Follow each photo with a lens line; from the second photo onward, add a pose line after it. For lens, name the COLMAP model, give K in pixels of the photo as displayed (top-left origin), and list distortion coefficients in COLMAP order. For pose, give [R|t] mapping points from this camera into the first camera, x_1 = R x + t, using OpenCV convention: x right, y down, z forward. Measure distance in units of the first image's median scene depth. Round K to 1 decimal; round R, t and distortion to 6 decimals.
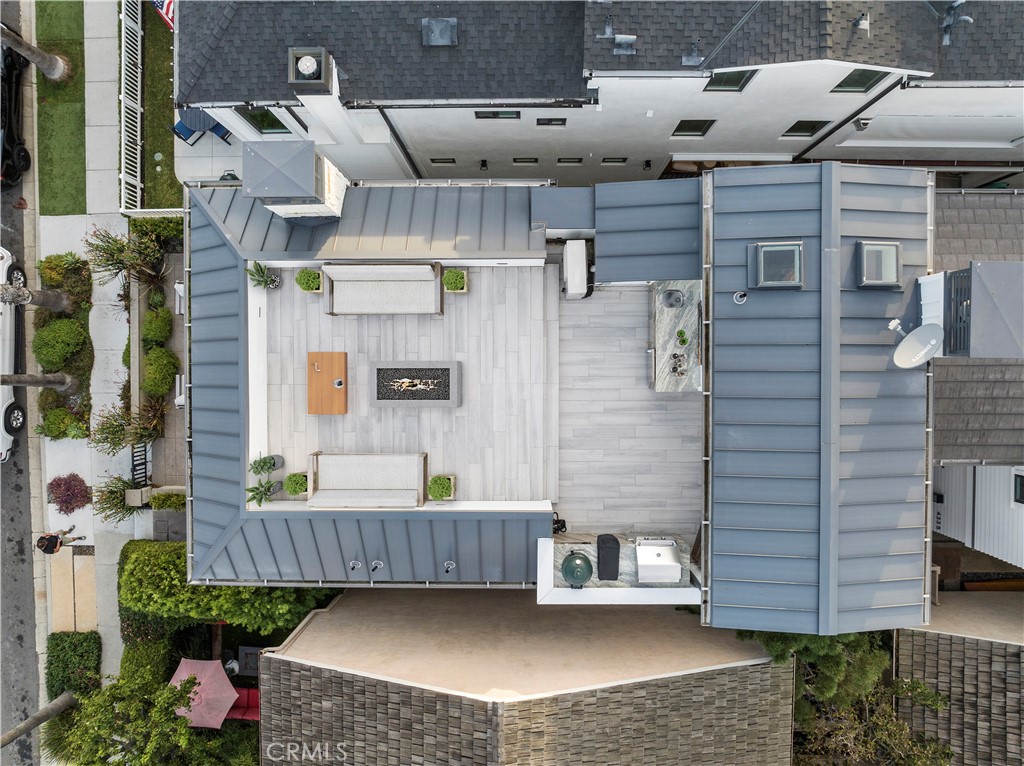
lens RADIAL K [[735.4, 0, 512.0], [0, 735.4, 383.0], [0, 0, 1]] dist [-0.032337, -0.001302]
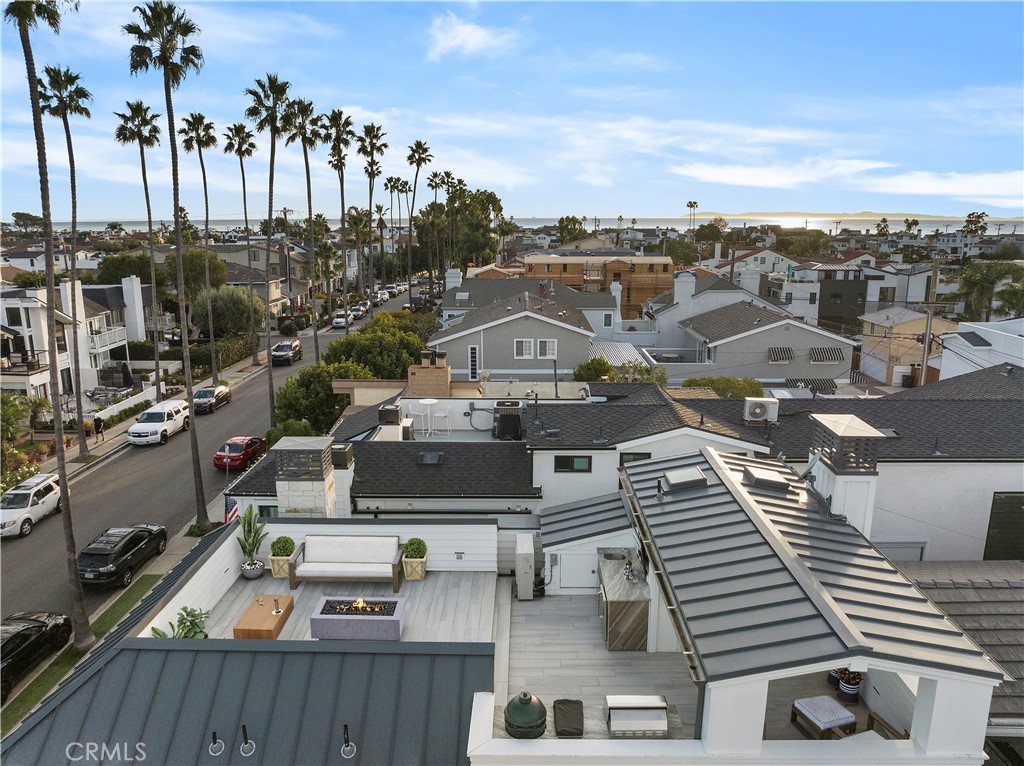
lens RADIAL K [[735.4, 0, 512.0], [0, 735.4, 383.0], [0, 0, 1]] dist [-0.032337, -0.001302]
pose [[0.999694, 0.021160, -0.012785, 0.072797], [-0.016735, 0.198559, -0.979946, 0.853955], [-0.018197, 0.979860, 0.198853, 0.503812]]
